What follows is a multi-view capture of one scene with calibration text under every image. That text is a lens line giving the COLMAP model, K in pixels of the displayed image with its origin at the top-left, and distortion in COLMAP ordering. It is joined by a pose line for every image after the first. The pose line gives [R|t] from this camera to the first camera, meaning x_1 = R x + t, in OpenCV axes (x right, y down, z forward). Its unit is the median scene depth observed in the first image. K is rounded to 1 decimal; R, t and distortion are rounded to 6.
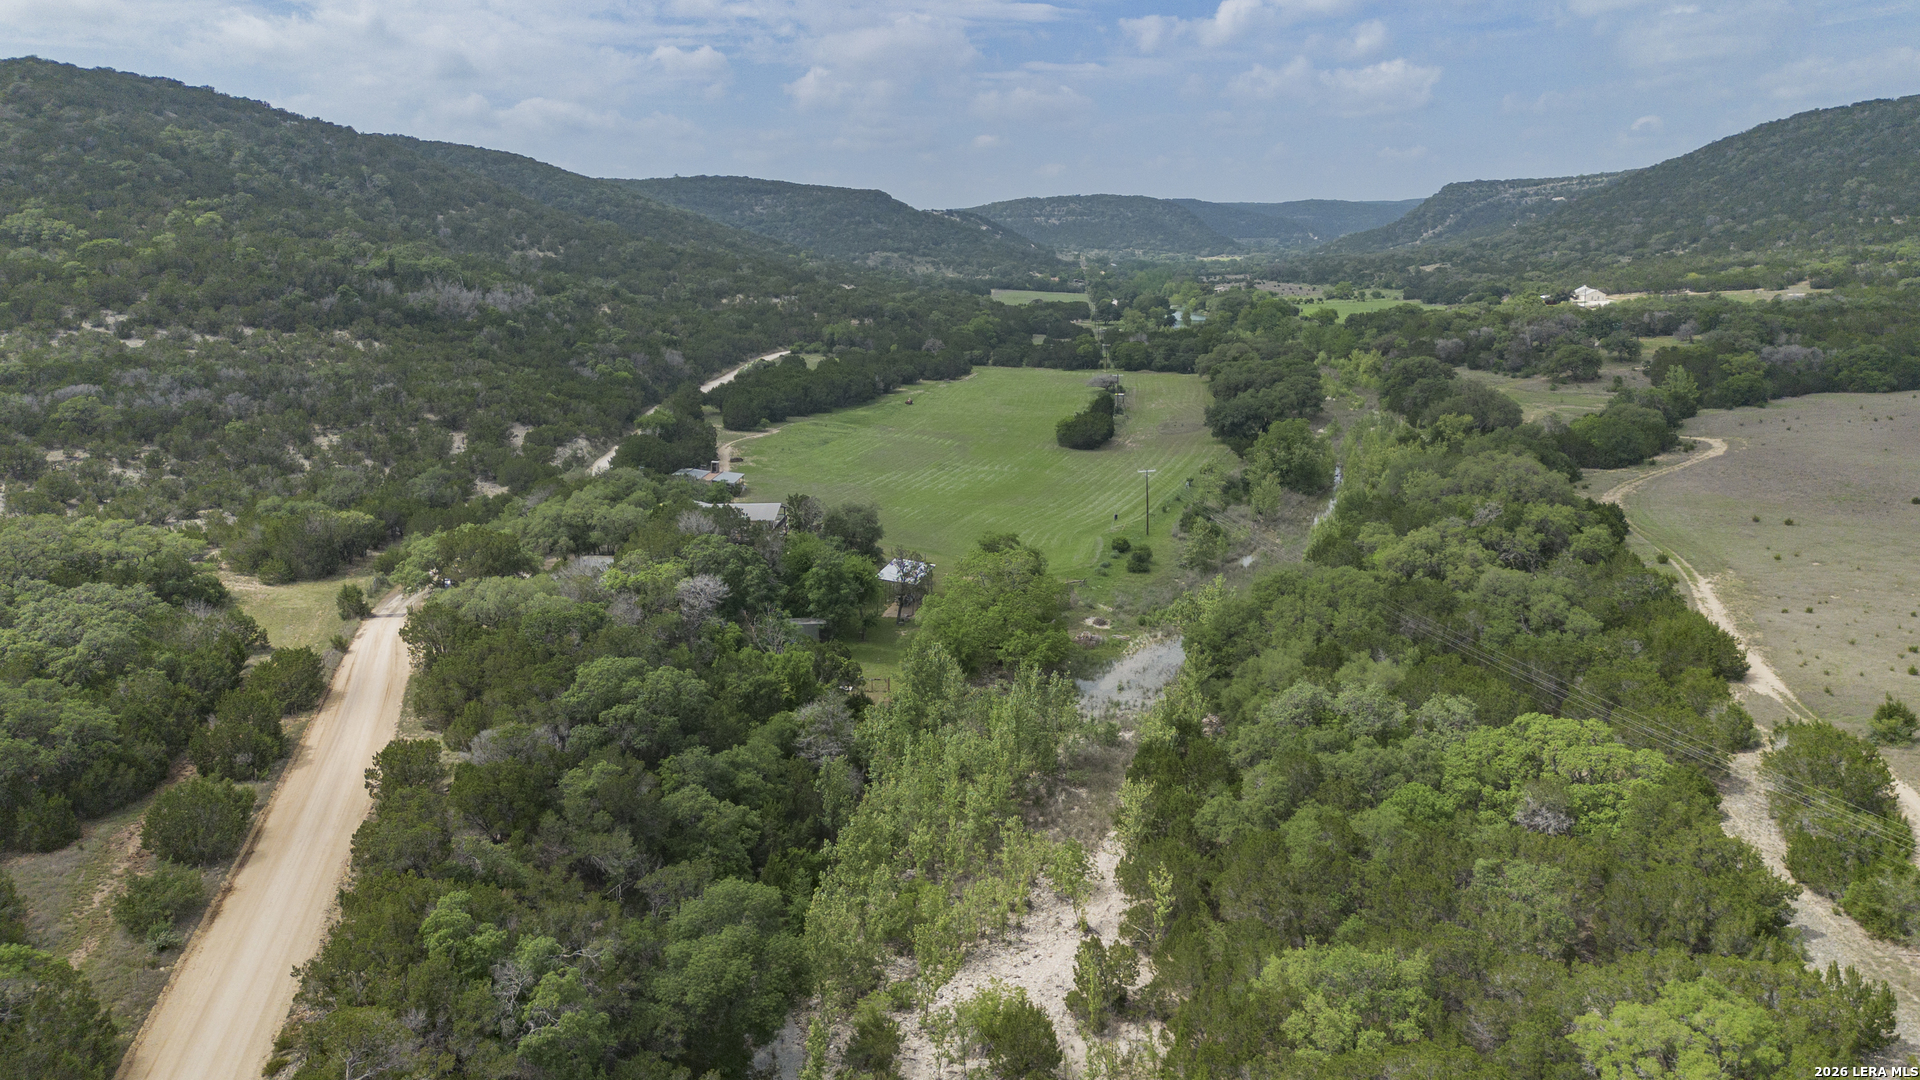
lens RADIAL K [[1406.0, 0, 956.2], [0, 1406.0, 546.0], [0, 0, 1]] dist [0.074671, -0.074015]
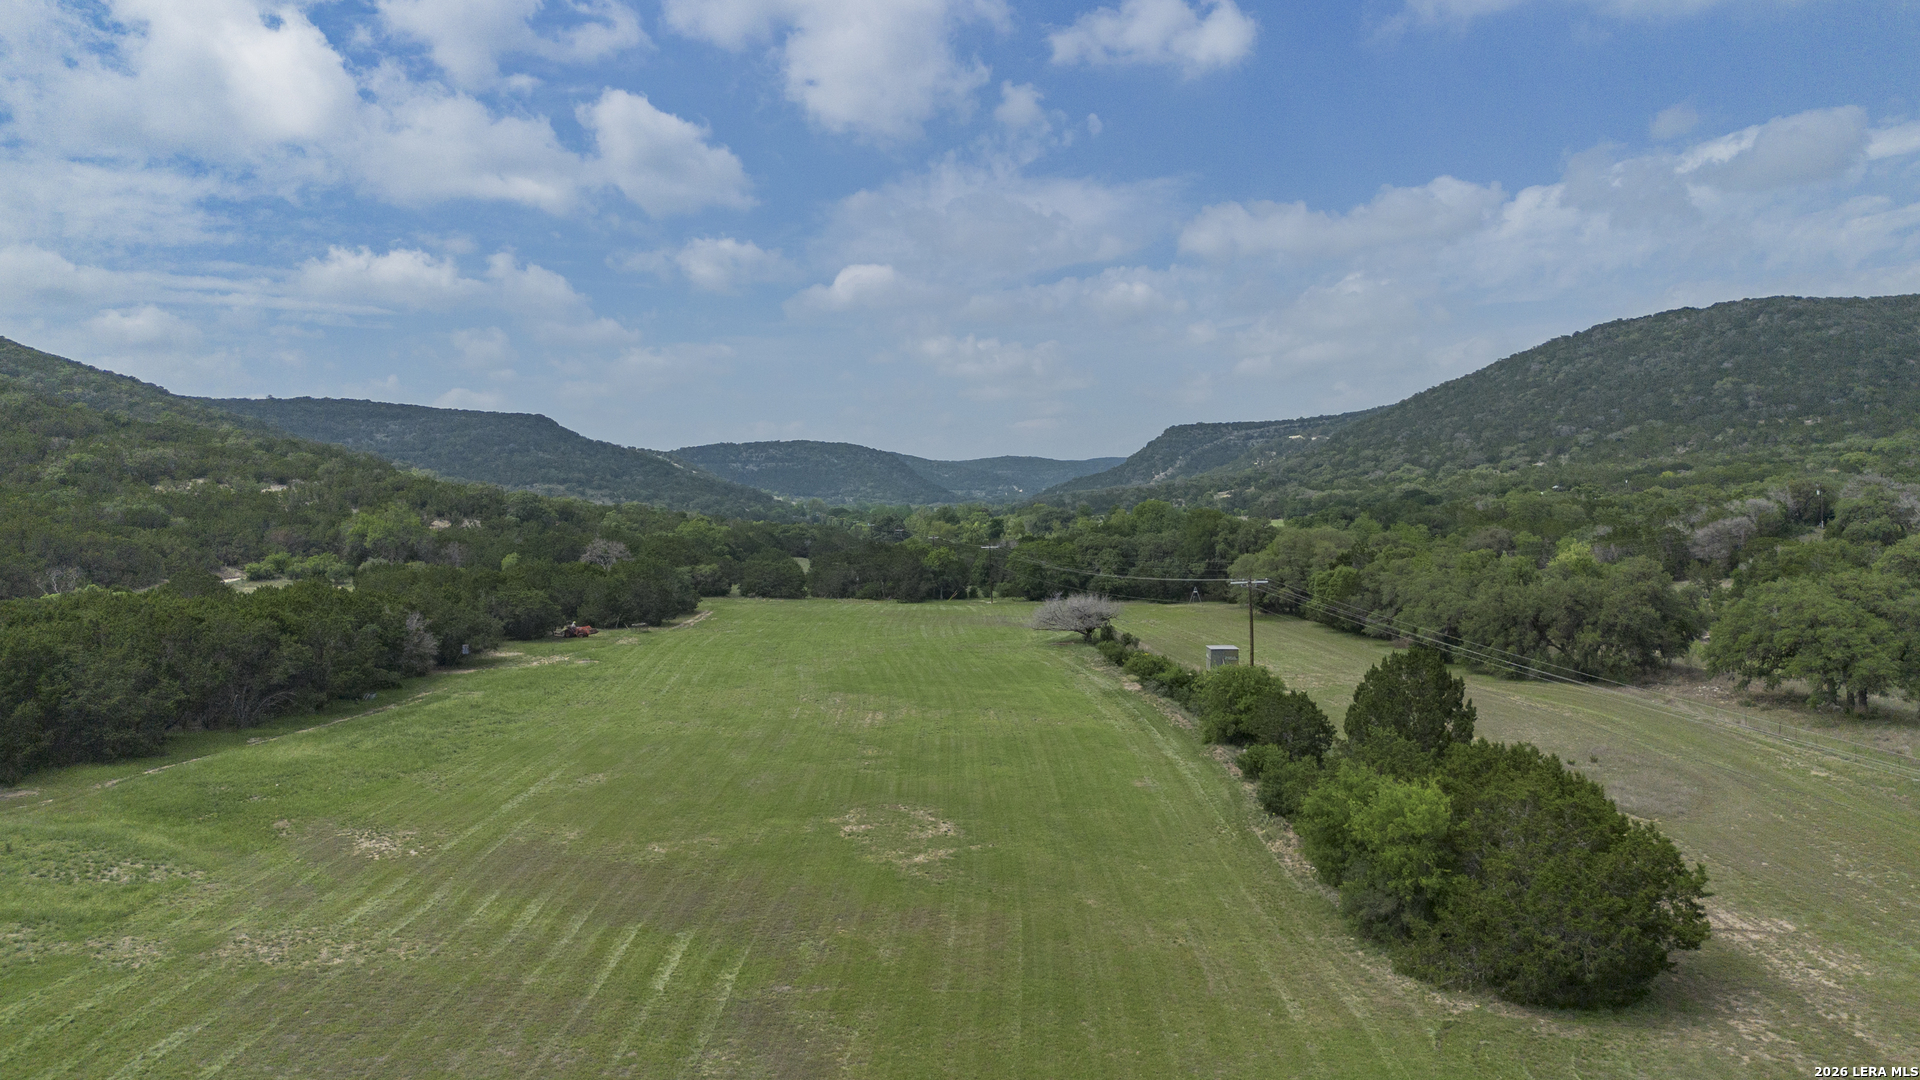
lens RADIAL K [[1406.0, 0, 956.2], [0, 1406.0, 546.0], [0, 0, 1]] dist [0.074671, -0.074015]
pose [[0.975585, -0.013620, 0.219200, -0.005676], [0.053899, 0.982400, -0.178843, -0.059287], [-0.212907, 0.186291, 0.959149, 0.545373]]
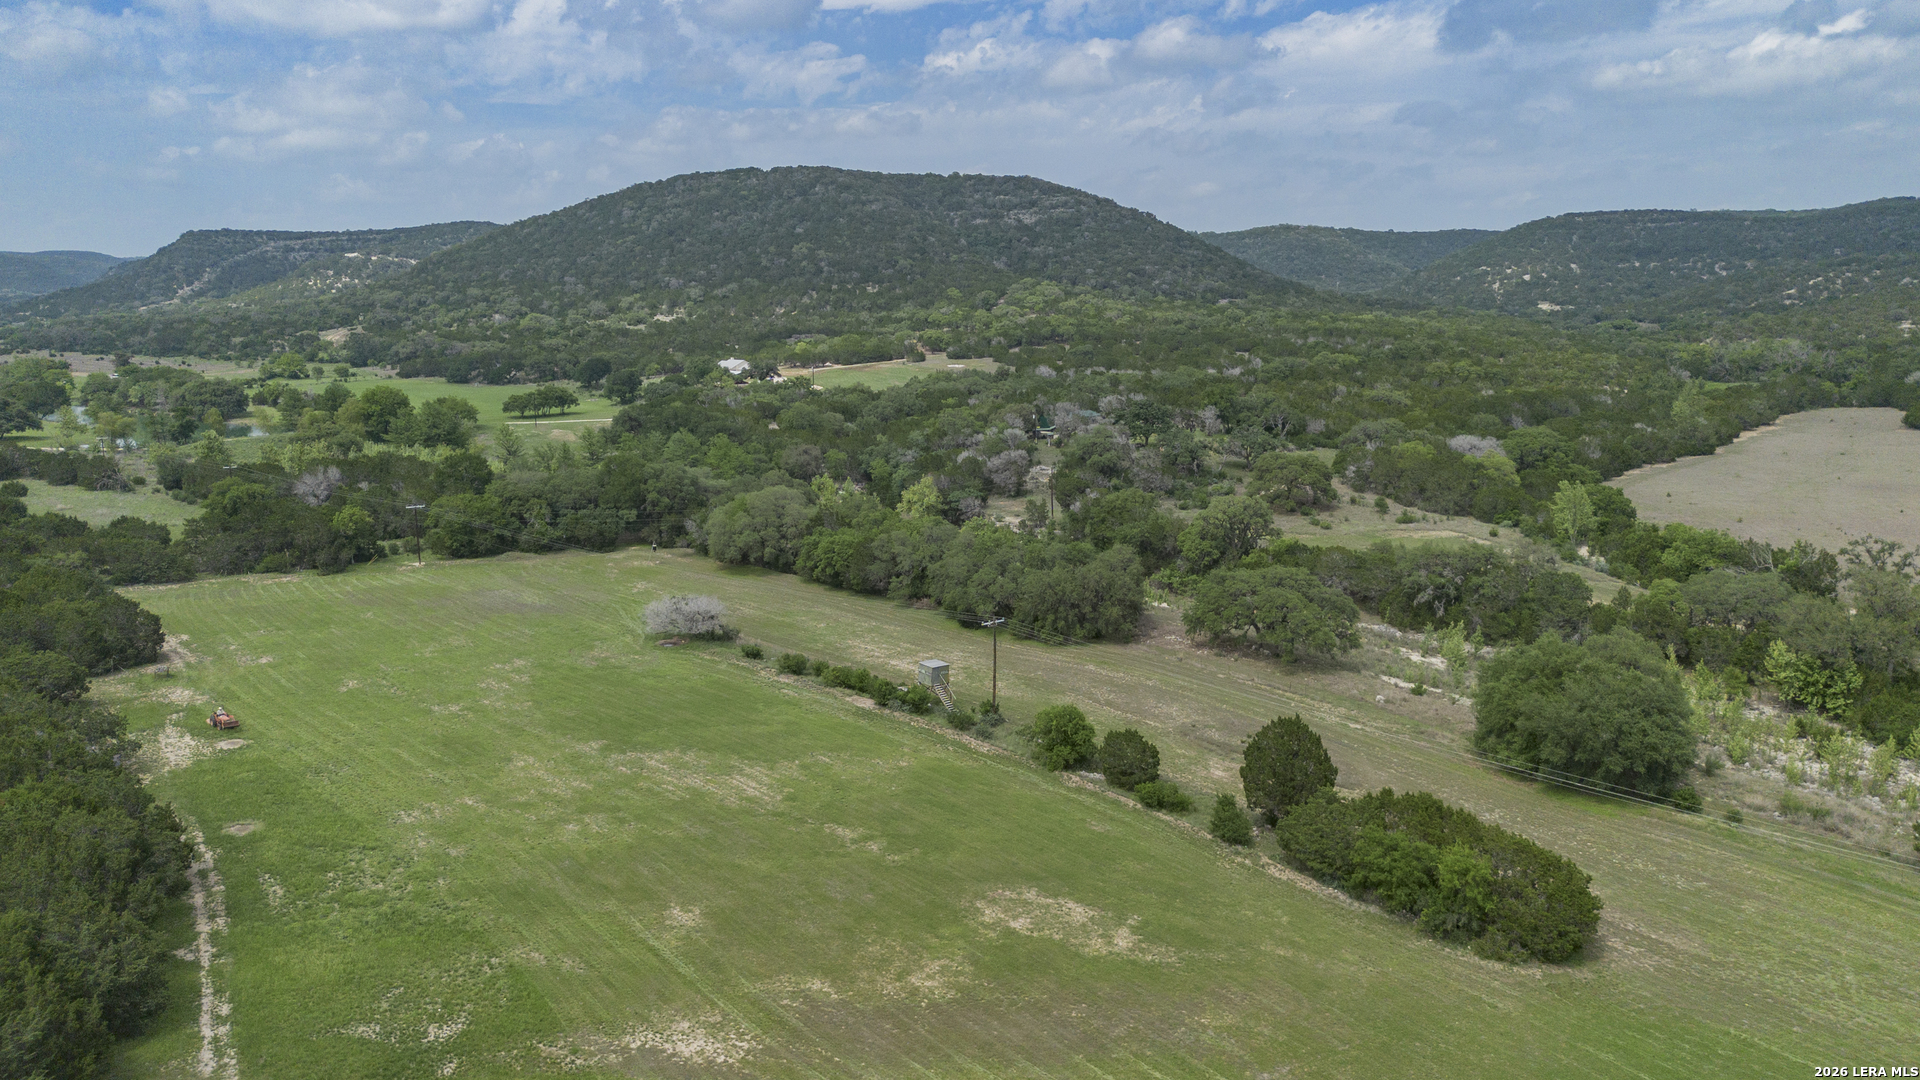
lens RADIAL K [[1432.1, 0, 997.0], [0, 1432.1, 543.4], [0, 0, 1]] dist [0.048908, -0.088548]
pose [[0.613661, -0.119454, 0.780481, -0.137870], [0.156120, 0.987331, 0.028362, -0.111989], [-0.773981, 0.104444, 0.624536, 0.551975]]
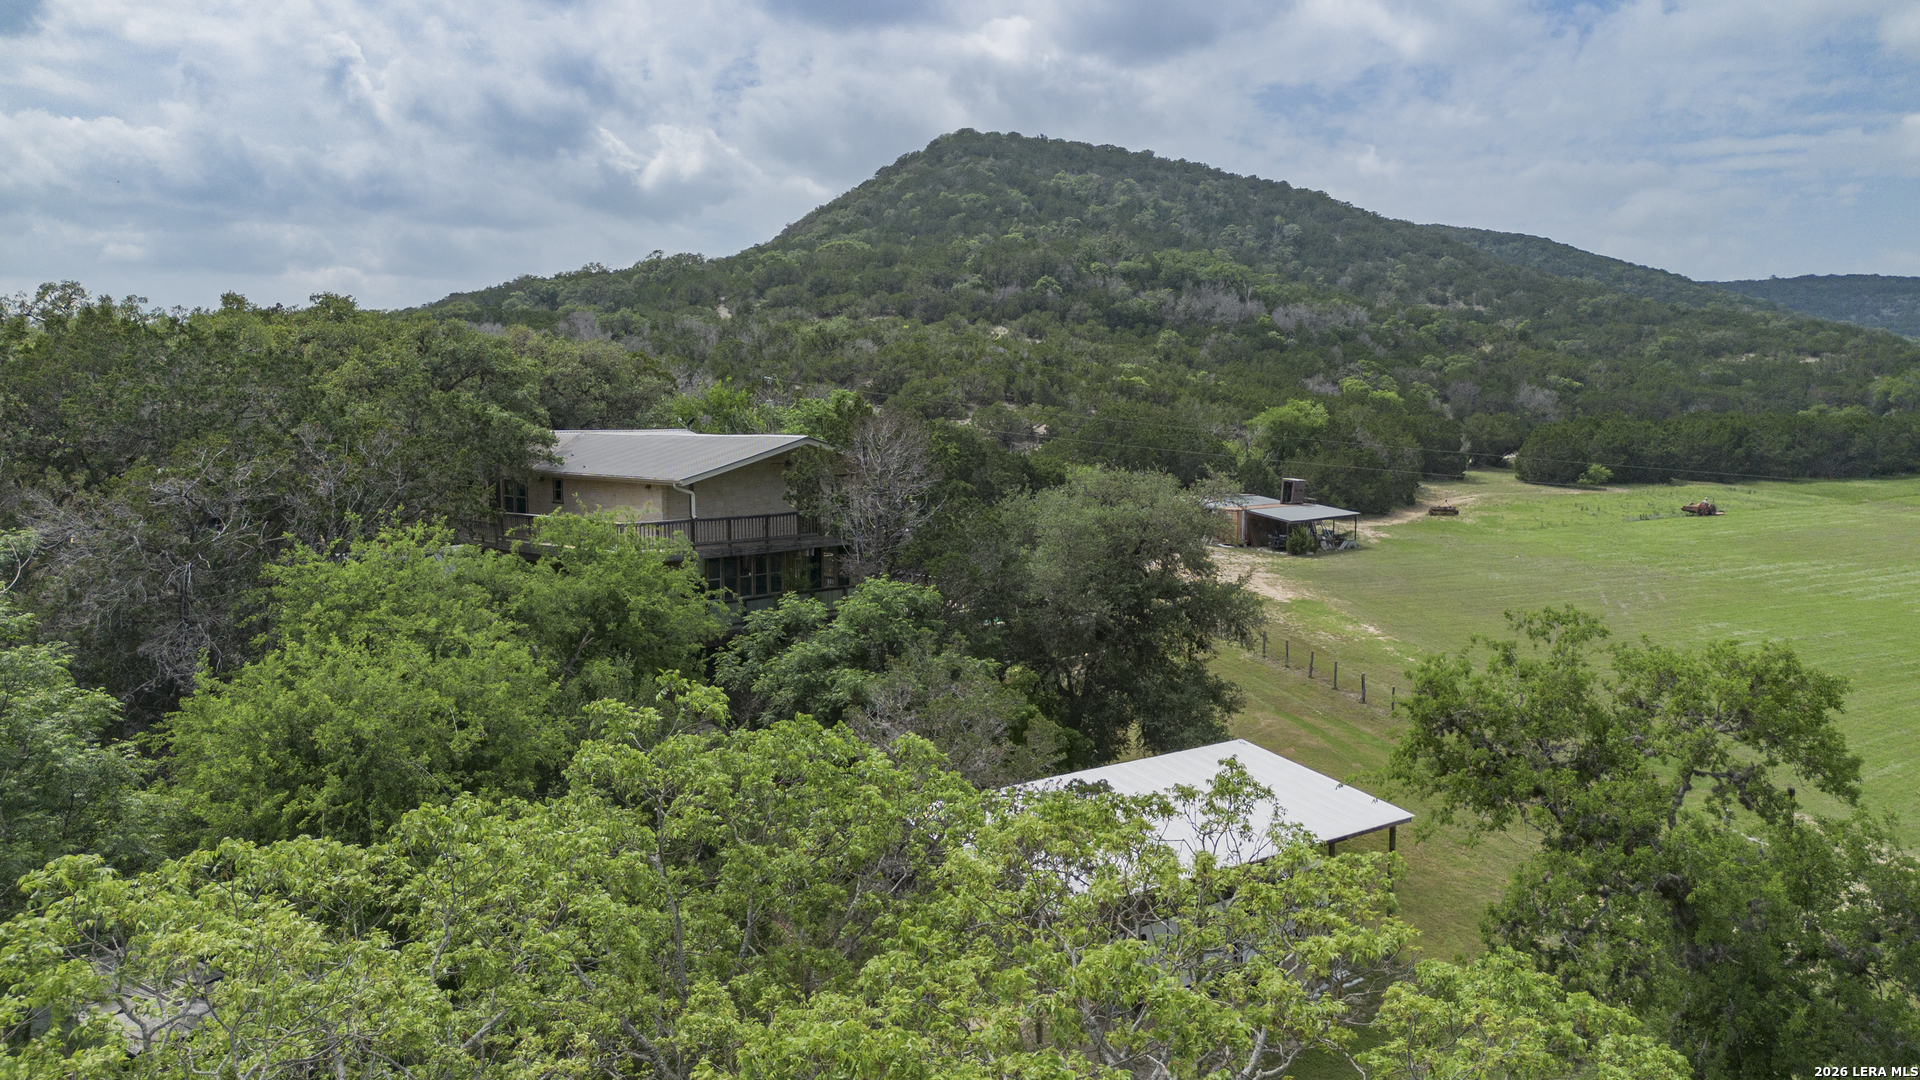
lens RADIAL K [[1406.0, 0, 956.2], [0, 1406.0, 546.0], [0, 0, 1]] dist [0.074671, -0.074015]
pose [[0.745635, 0.079196, -0.661631, 0.022441], [-0.147952, 0.987805, -0.048499, -0.001348], [0.649722, 0.134052, 0.748259, 0.313913]]
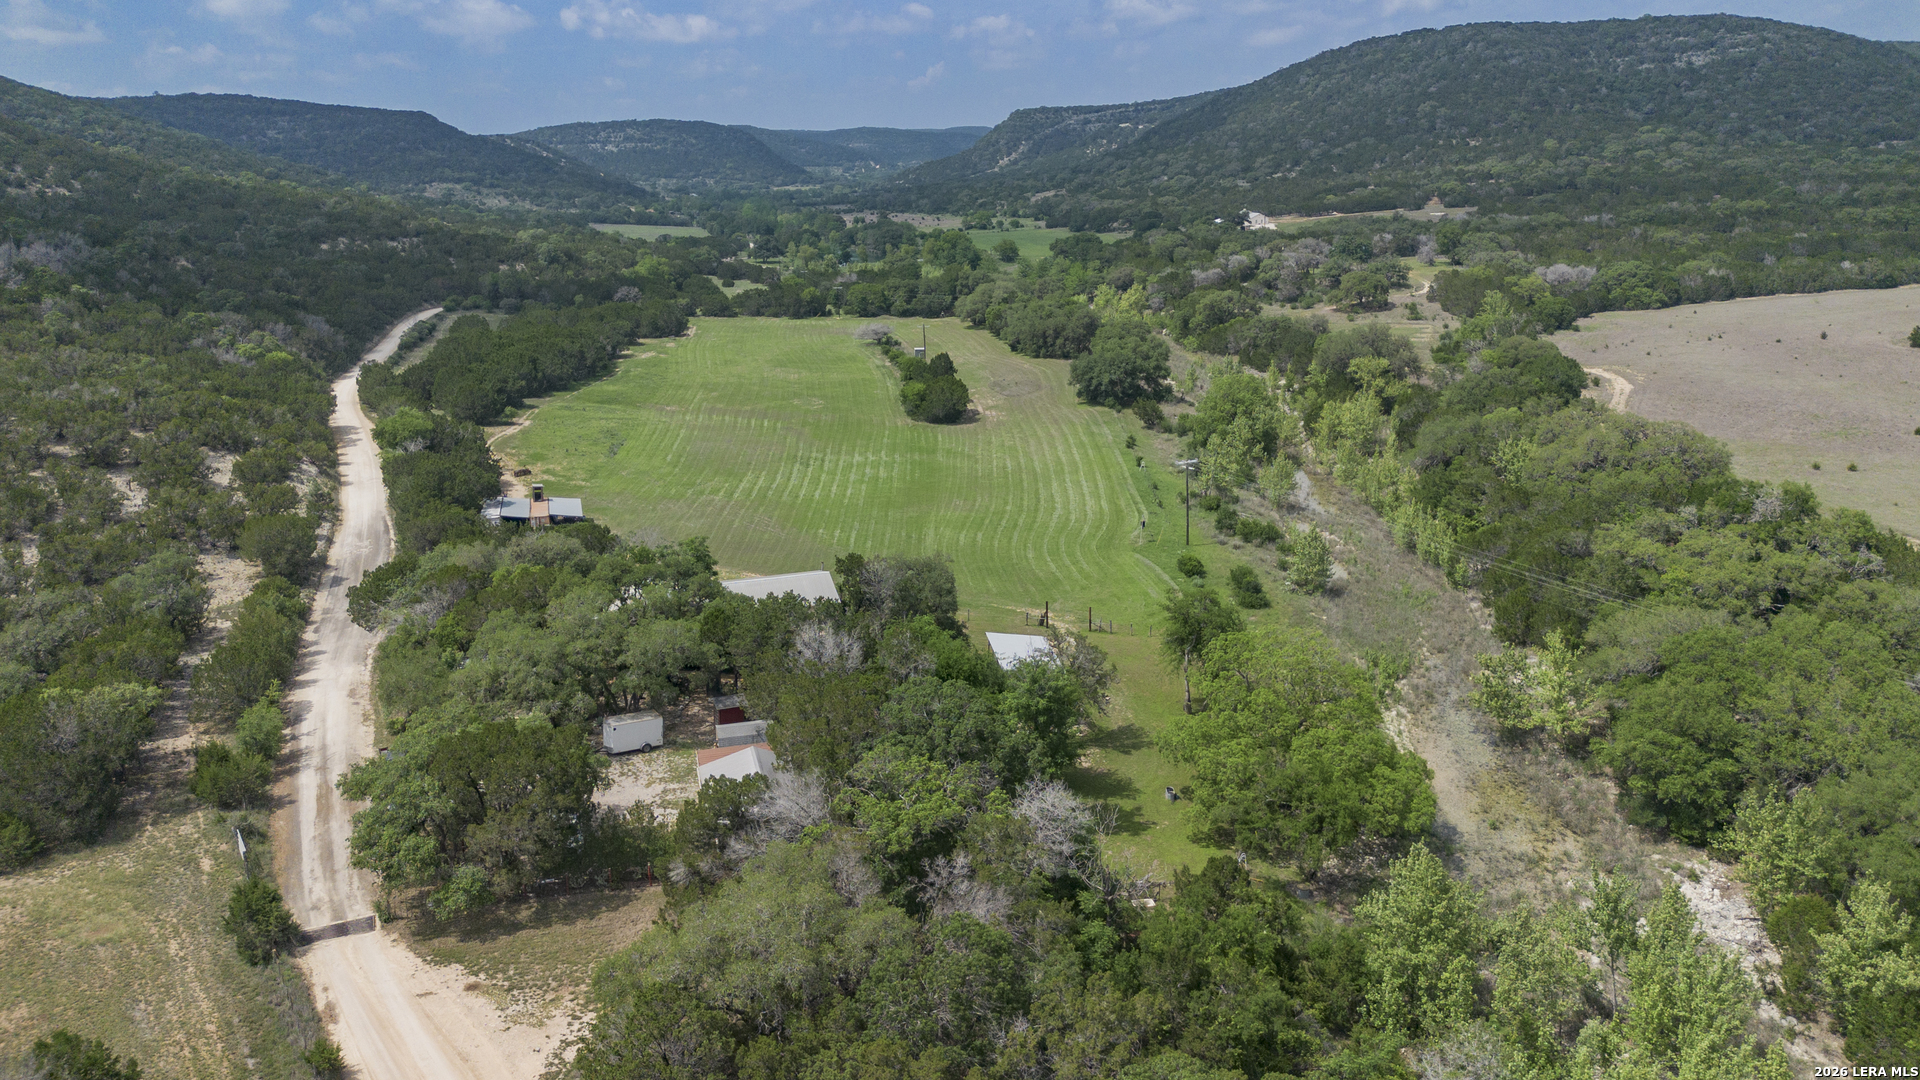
lens RADIAL K [[1428.6, 0, 963.7], [0, 1428.6, 545.7], [0, 0, 1]] dist [0.063895, -0.064806]
pose [[0.948406, -0.091735, 0.303498, -0.098101], [0.078604, 0.995375, 0.055231, -0.027315], [-0.307161, -0.028525, 0.951230, 0.136684]]
